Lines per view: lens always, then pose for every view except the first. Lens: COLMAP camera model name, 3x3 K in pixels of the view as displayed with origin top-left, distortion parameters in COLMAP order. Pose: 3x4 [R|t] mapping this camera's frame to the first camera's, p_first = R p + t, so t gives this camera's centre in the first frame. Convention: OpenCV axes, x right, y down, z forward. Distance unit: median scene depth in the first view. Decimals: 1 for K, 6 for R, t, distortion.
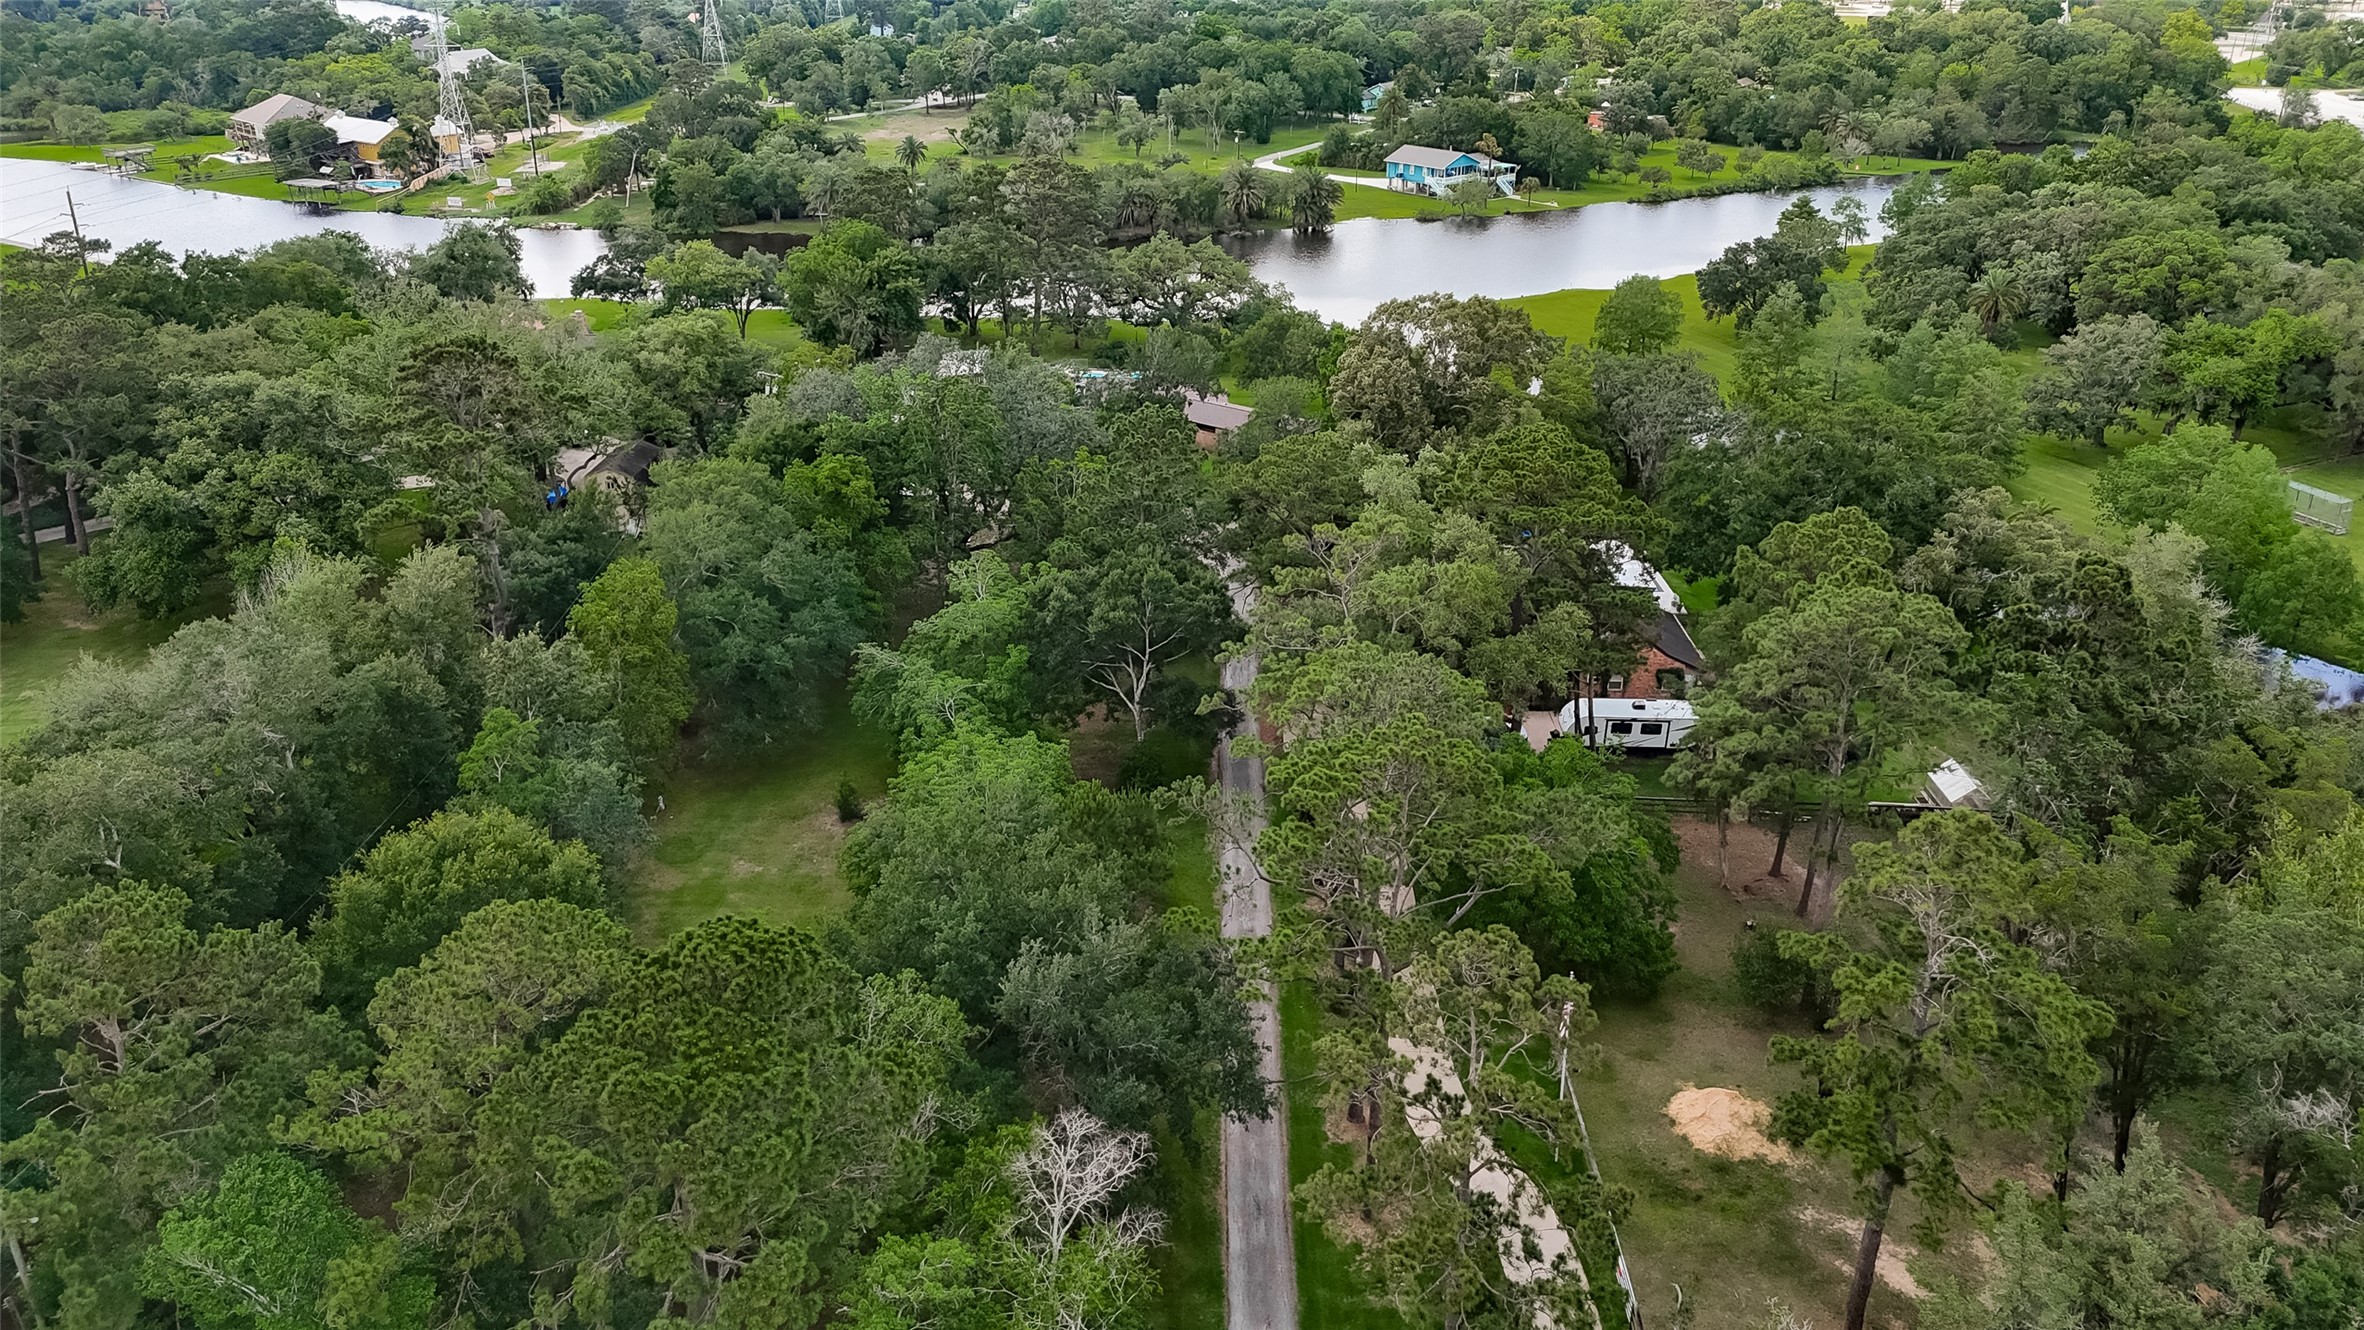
lens RADIAL K [[1750.7, 0, 1172.6], [0, 1750.7, 670.5], [0, 0, 1]] dist [0.073074, -0.081161]
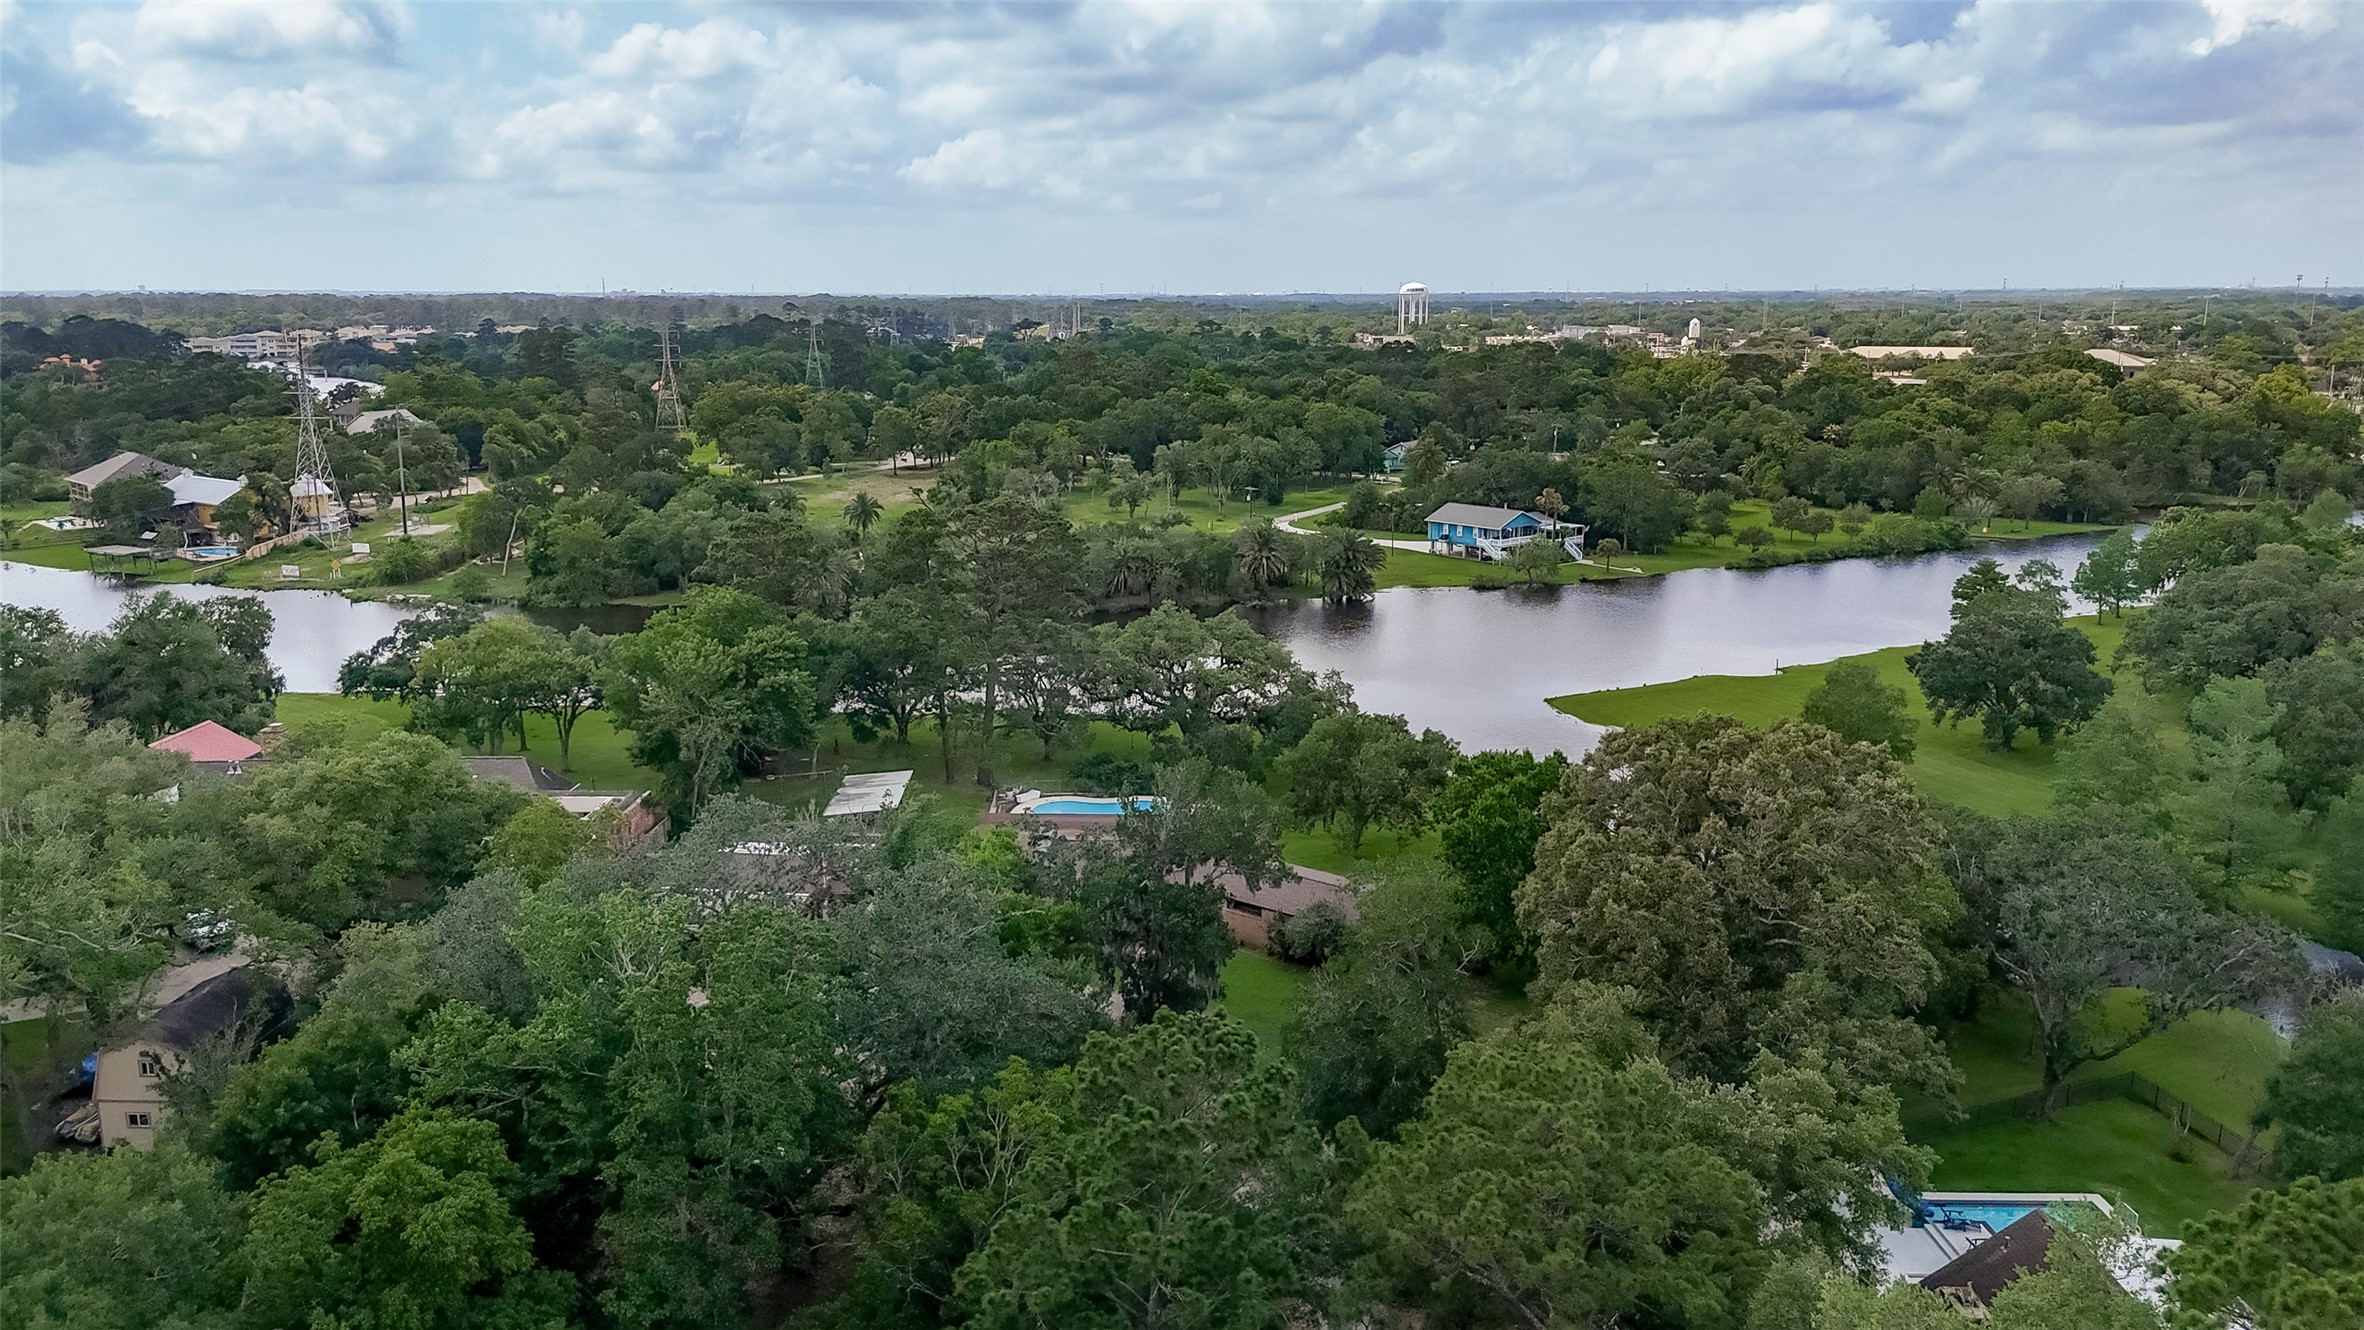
lens RADIAL K [[1750.7, 0, 1172.6], [0, 1750.7, 670.5], [0, 0, 1]] dist [0.073074, -0.081161]
pose [[0.999984, -0.001828, 0.005344, -0.005115], [0.002881, 0.978948, -0.204088, -0.049482], [-0.004858, 0.204100, 0.978938, 0.198770]]
